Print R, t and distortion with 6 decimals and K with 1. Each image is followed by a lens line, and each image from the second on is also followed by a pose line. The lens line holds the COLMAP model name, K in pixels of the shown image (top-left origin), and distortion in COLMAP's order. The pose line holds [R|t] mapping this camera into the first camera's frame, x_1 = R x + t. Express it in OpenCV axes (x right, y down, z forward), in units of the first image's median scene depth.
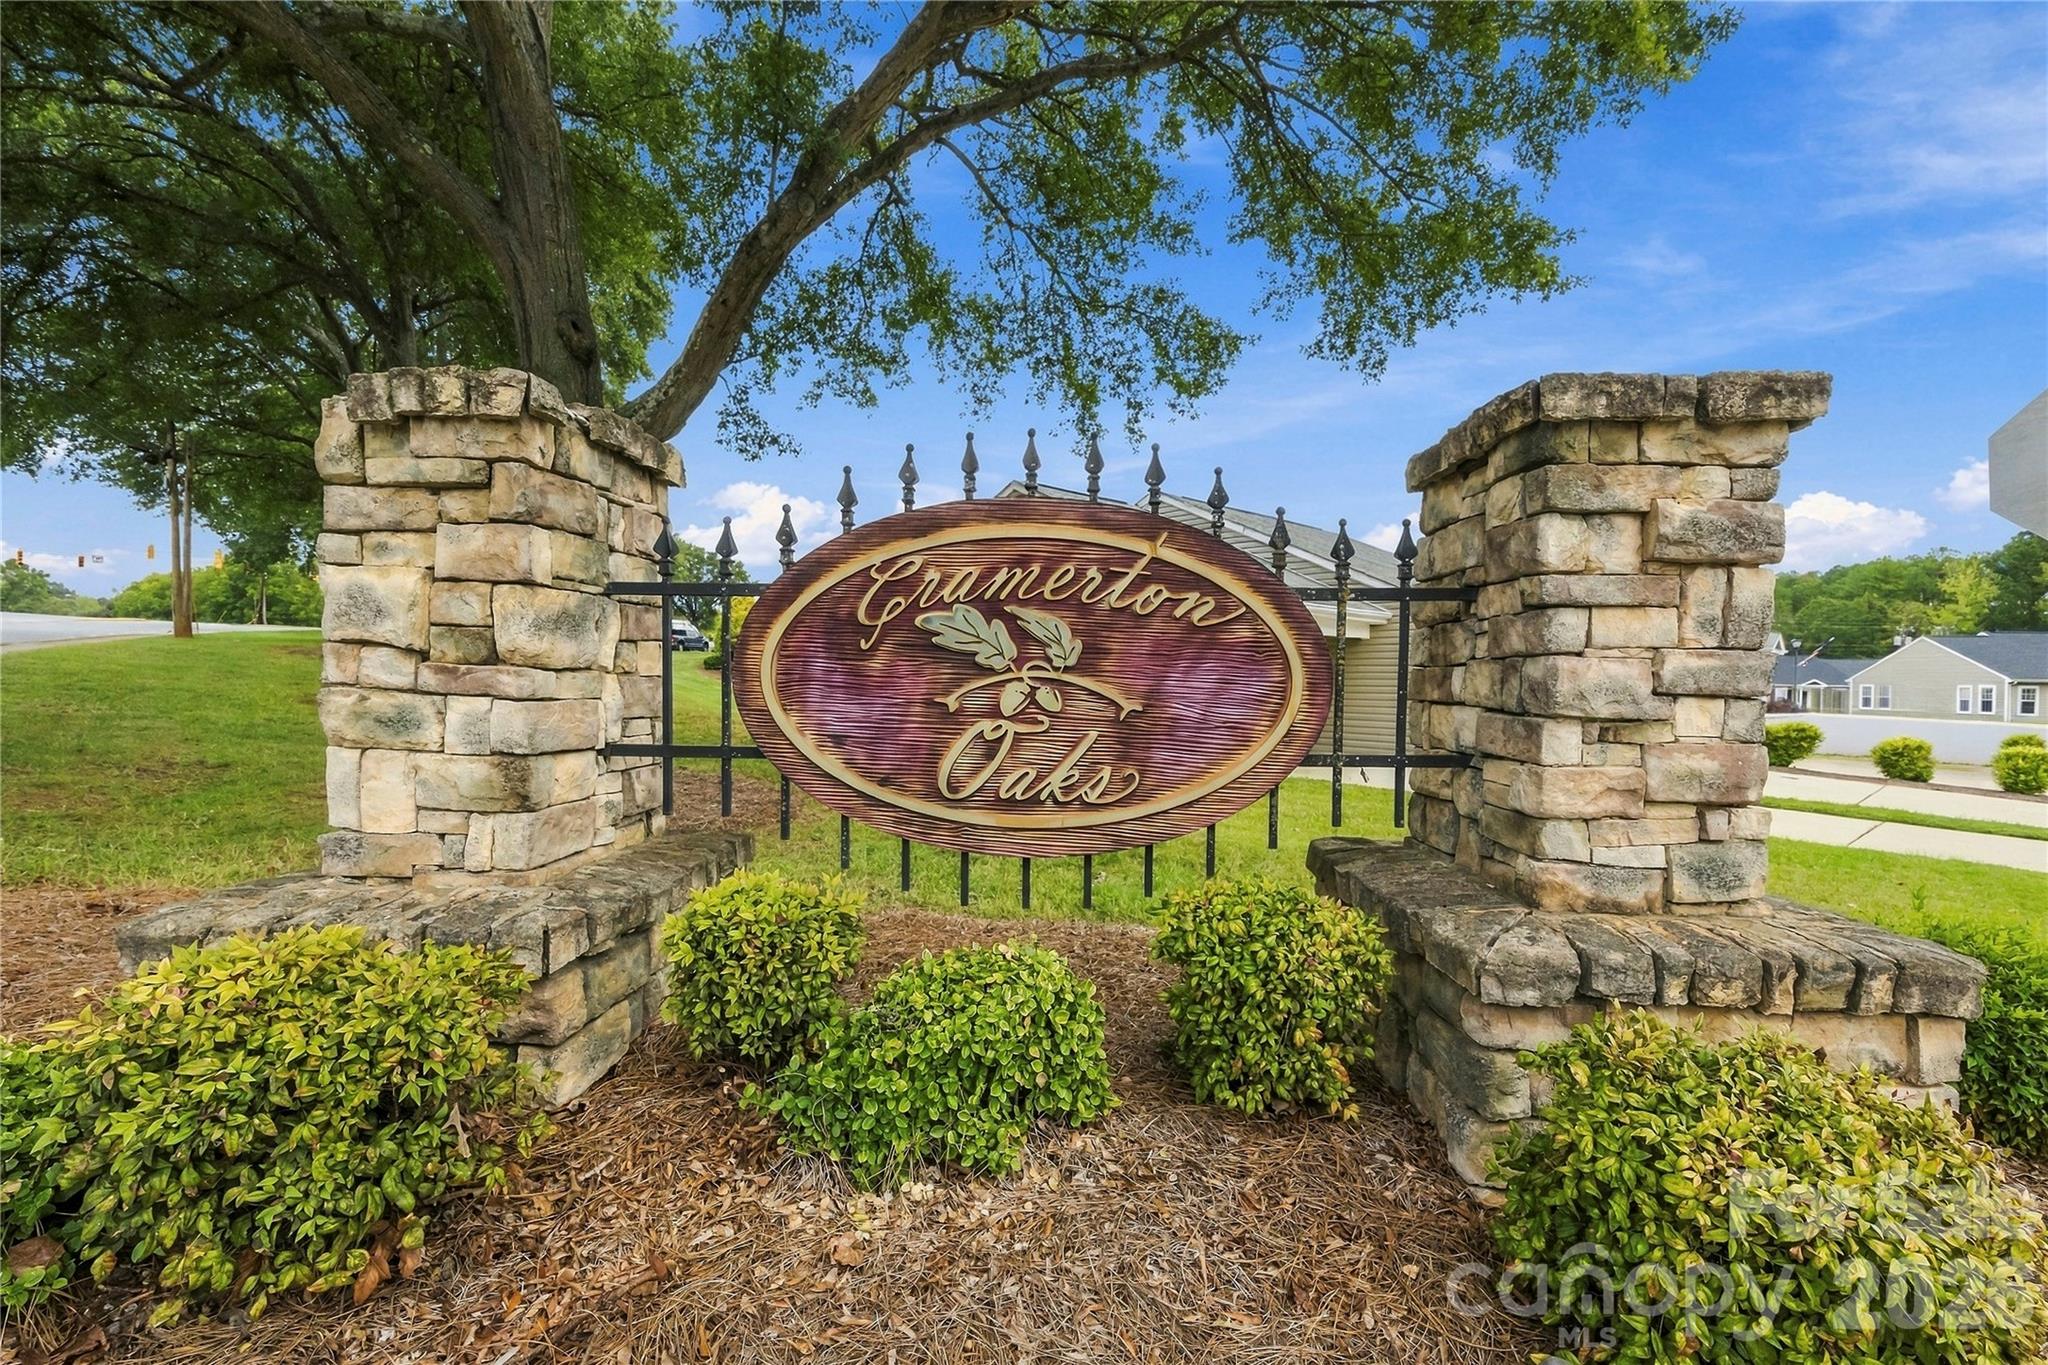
lens RADIAL K [[806.6, 0, 1022.4], [0, 806.6, 679.8], [0, 0, 1]] dist [-0.002723, 0.000049]
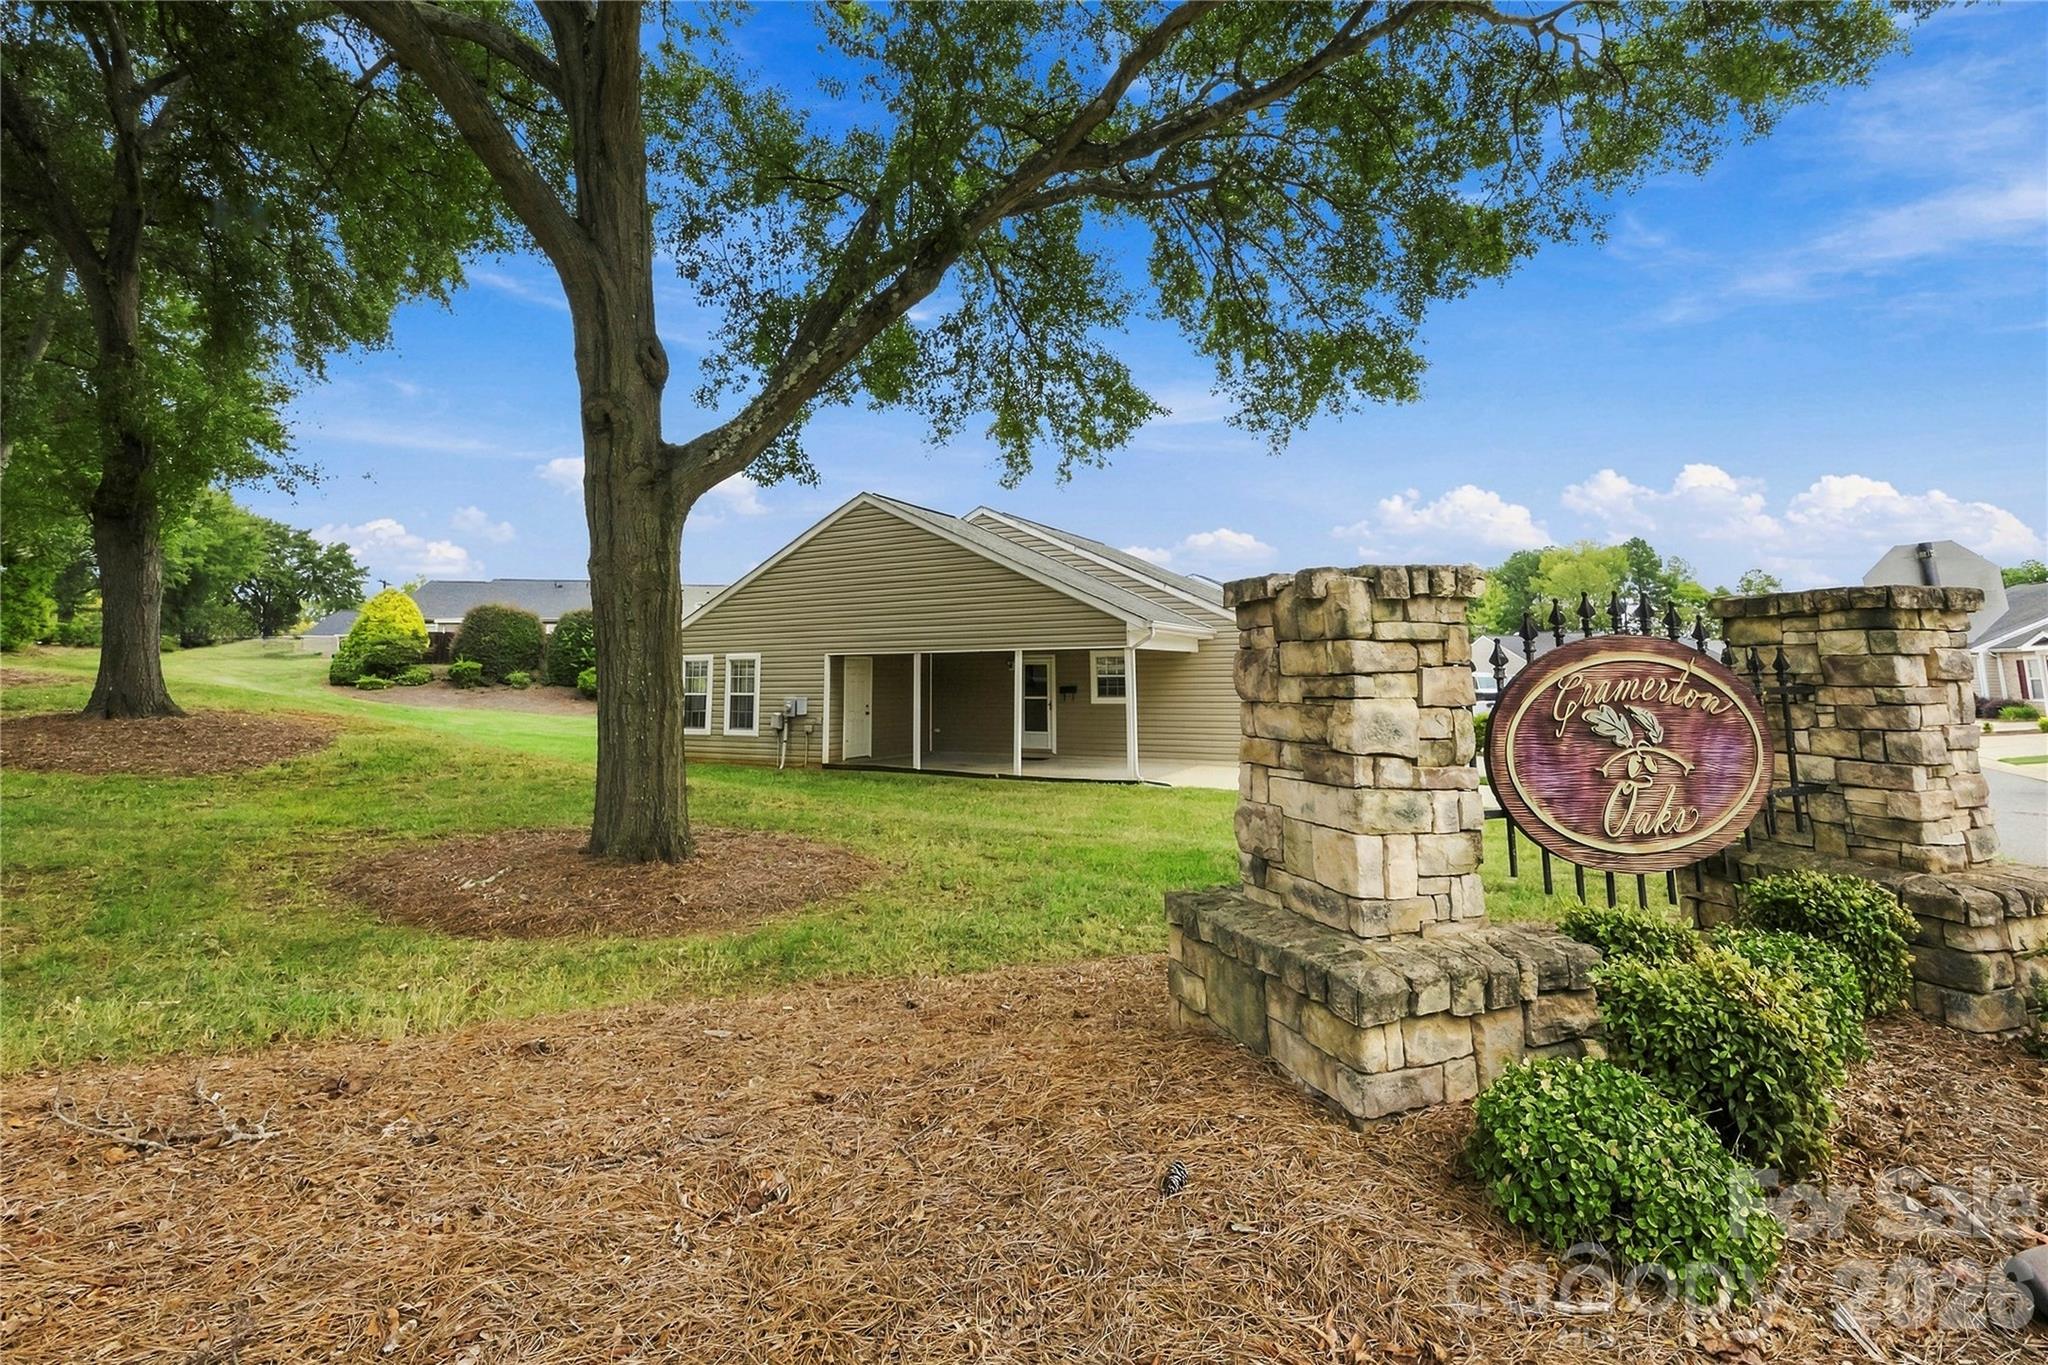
lens RADIAL K [[806.6, 0, 1089.6], [0, 806.6, 563.9], [0, 0, 1]] dist [-0.002723, 0.000049]
pose [[0.943152, 0.030210, 0.330985, -1.518244], [0.020826, 0.988531, -0.149572, -0.150091], [-0.331707, 0.147962, 0.931707, -0.143772]]
